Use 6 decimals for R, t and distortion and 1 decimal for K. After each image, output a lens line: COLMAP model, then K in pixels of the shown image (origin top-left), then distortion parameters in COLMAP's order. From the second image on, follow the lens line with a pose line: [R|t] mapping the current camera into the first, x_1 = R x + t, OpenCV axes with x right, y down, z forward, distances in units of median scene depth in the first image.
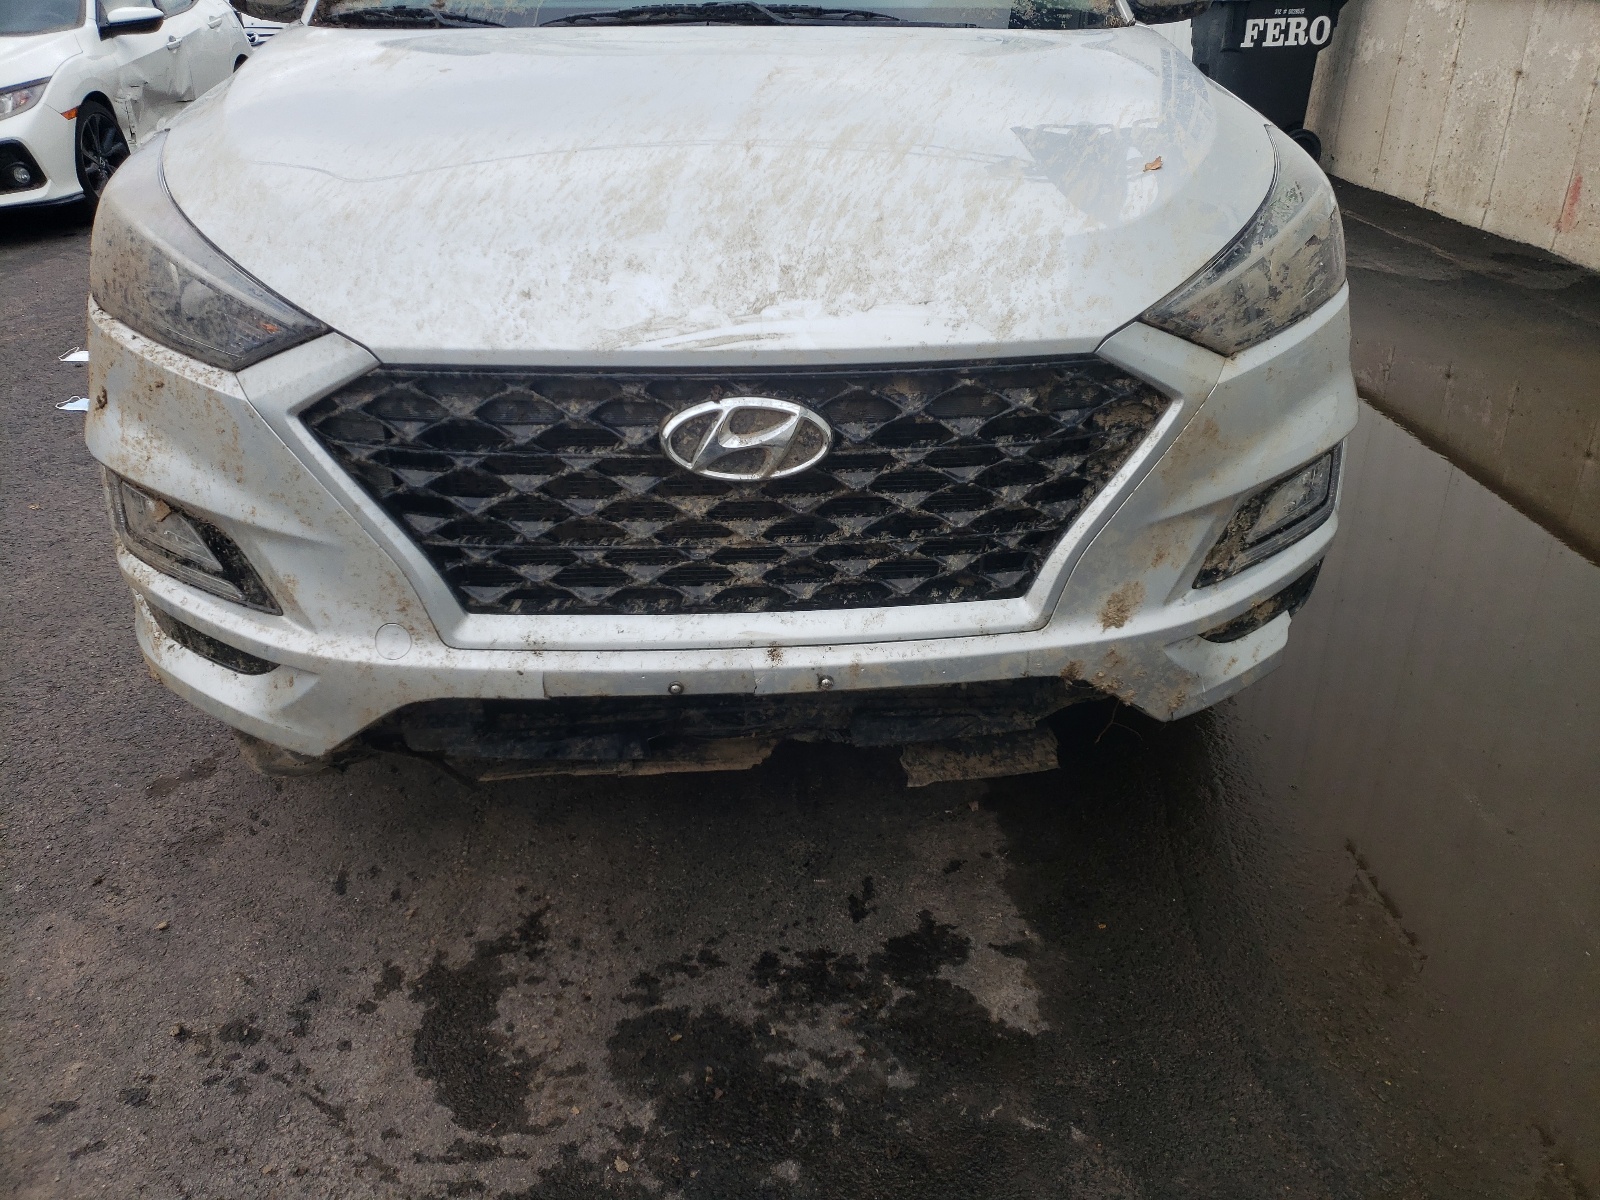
lens RADIAL K [[1235.3, 0, 801.8], [0, 1235.3, 597.1], [0, 0, 1]] dist [0.013807, -0.004598]
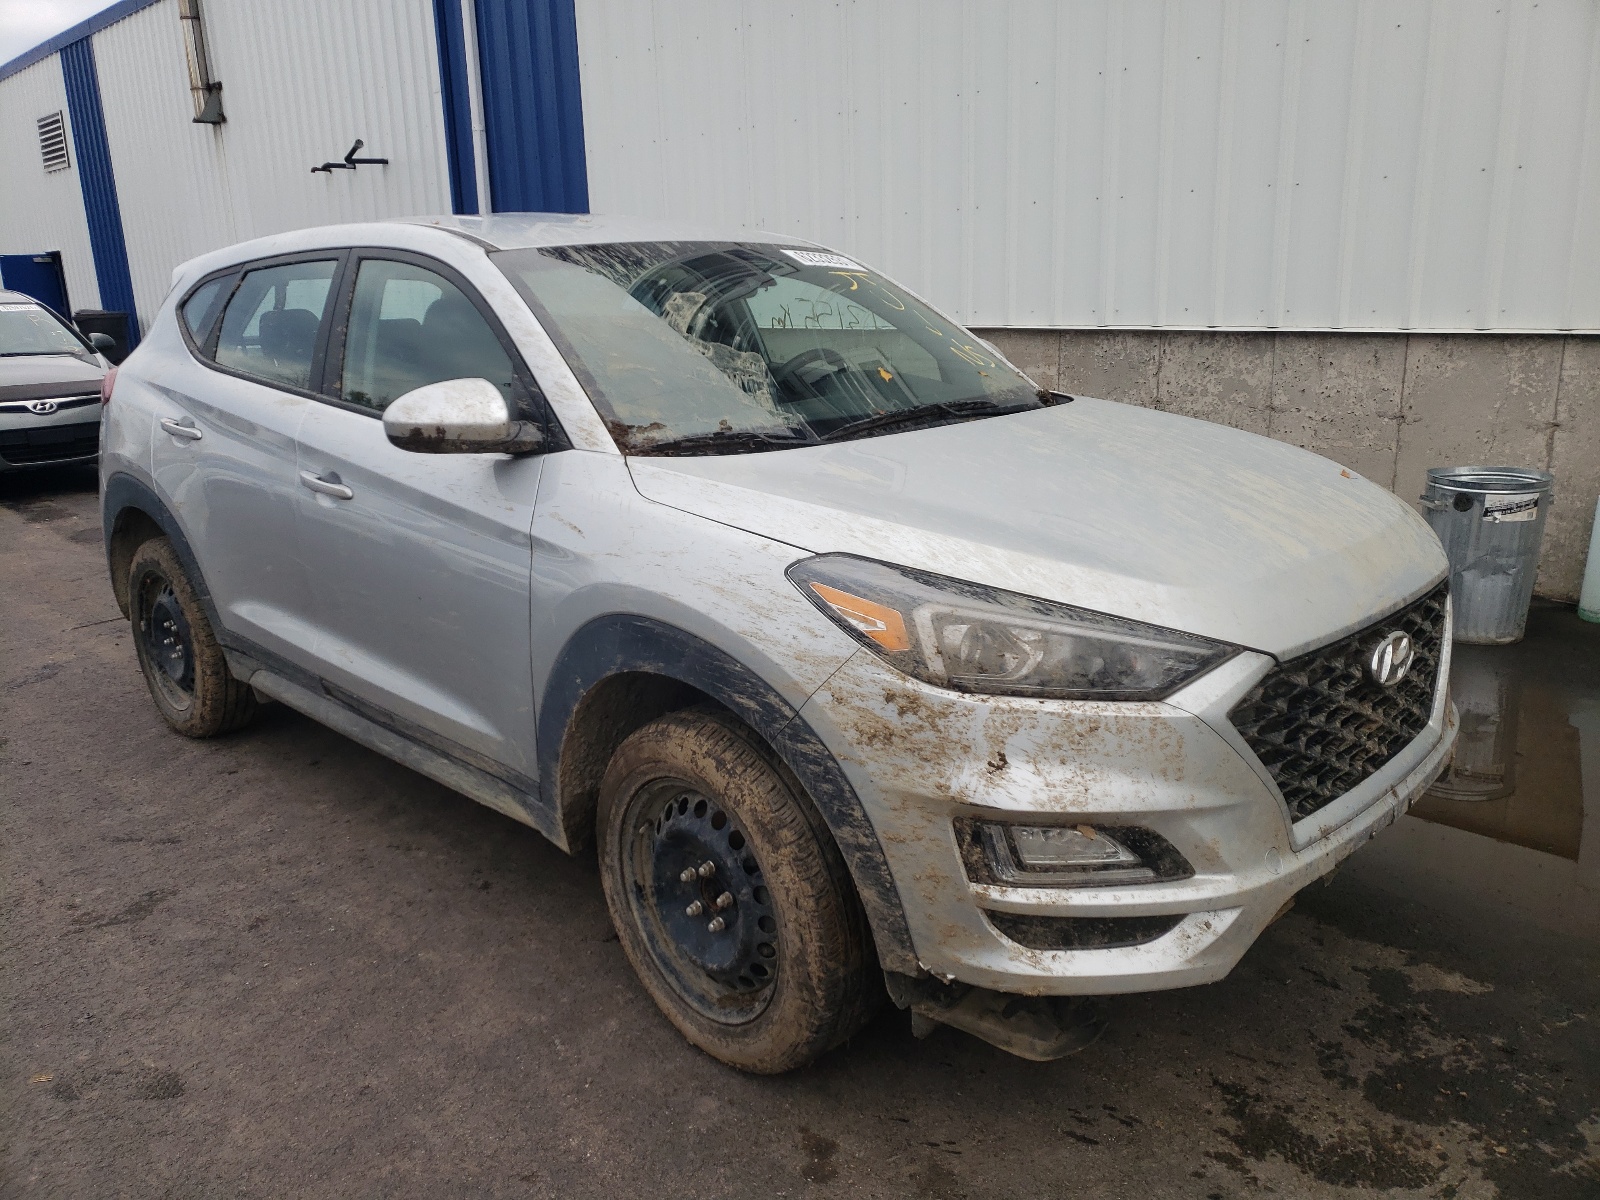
lens RADIAL K [[1235.3, 0, 803.1], [0, 1235.3, 611.4], [0, 0, 1]] dist [0.013807, -0.004598]
pose [[0.757570, -0.194929, 0.622969, -1.449945], [0.322825, 0.941369, -0.098019, -0.246128], [-0.567337, 0.275366, 0.776082, 0.139491]]
